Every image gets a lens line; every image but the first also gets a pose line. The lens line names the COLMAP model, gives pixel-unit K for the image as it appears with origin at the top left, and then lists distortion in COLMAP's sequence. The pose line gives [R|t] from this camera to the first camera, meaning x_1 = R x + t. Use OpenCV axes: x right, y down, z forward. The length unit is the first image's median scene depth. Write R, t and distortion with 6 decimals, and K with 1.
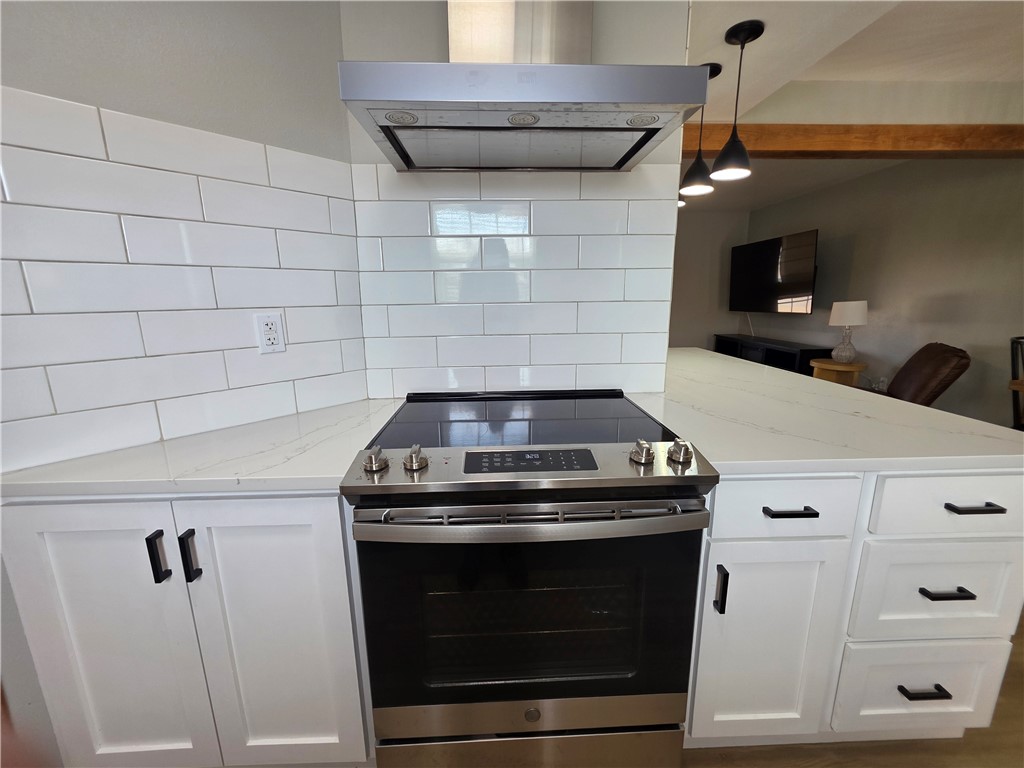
lens RADIAL K [[411.8, 0, 512.2], [0, 411.8, 381.3], [0, 0, 1]] dist [0.004344, -0.000945]
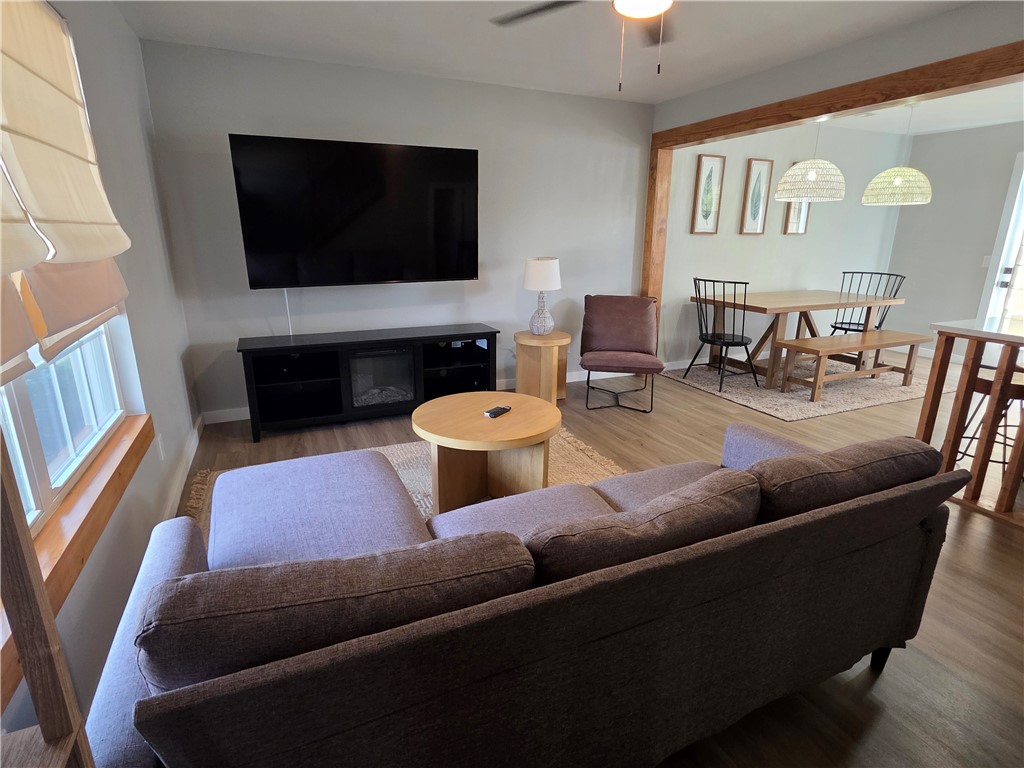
lens RADIAL K [[532.8, 0, 513.6], [0, 532.8, 382.7], [0, 0, 1]] dist [0.003184, -0.000128]
pose [[-0.368464, -0.248355, 0.895854, -0.132803], [0.188514, 0.923673, 0.333603, -0.276905], [-0.910328, 0.291802, -0.293522, 1.213016]]
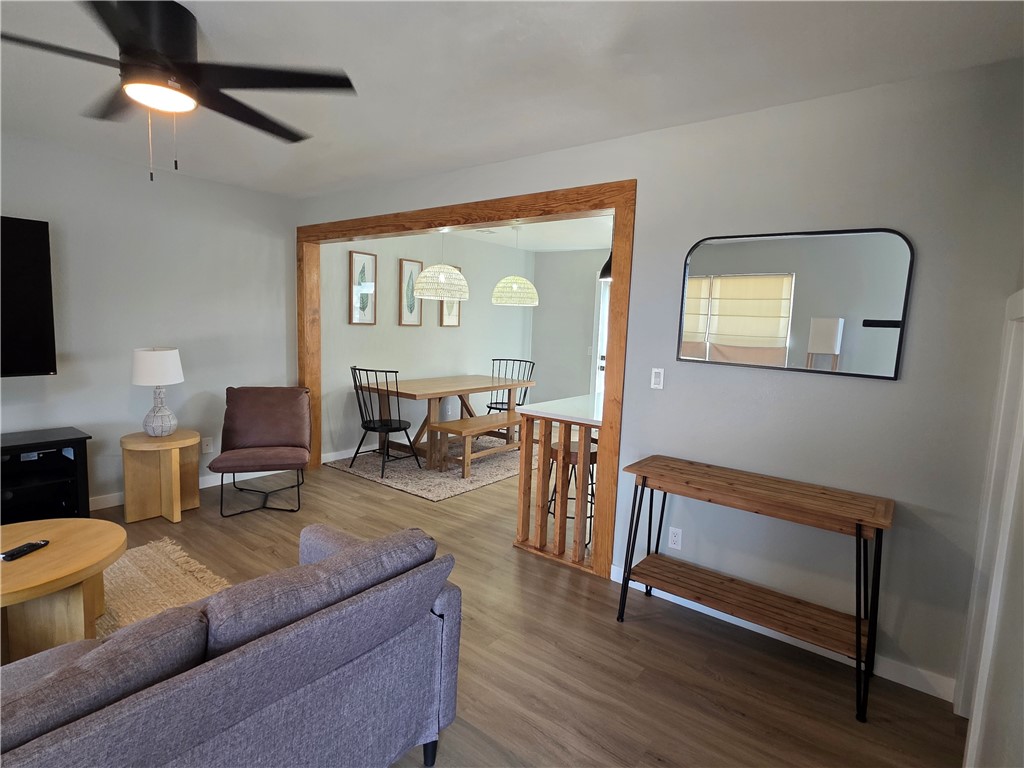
lens RADIAL K [[532.8, 0, 513.6], [0, 532.8, 382.7], [0, 0, 1]] dist [0.003184, -0.000128]
pose [[-0.767688, -0.092884, 0.634057, -0.196423], [0.101517, 0.959318, 0.263444, -0.266962], [-0.632732, 0.266610, -0.727028, 1.096024]]
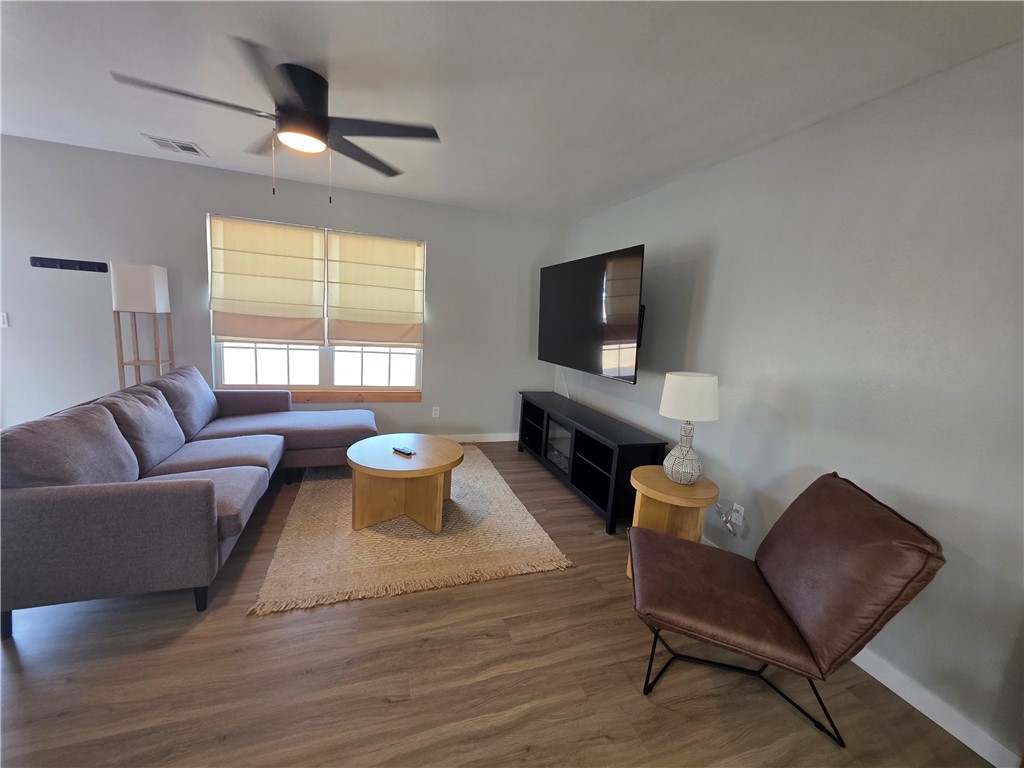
lens RADIAL K [[411.8, 0, 512.2], [0, 411.8, 381.3], [0, 0, 1]] dist [0.004344, -0.000945]
pose [[0.952723, 0.025518, 0.302766, 0.354843], [-0.012559, 0.998923, -0.044671, -0.131907], [-0.303579, 0.038757, 0.952018, 0.459564]]
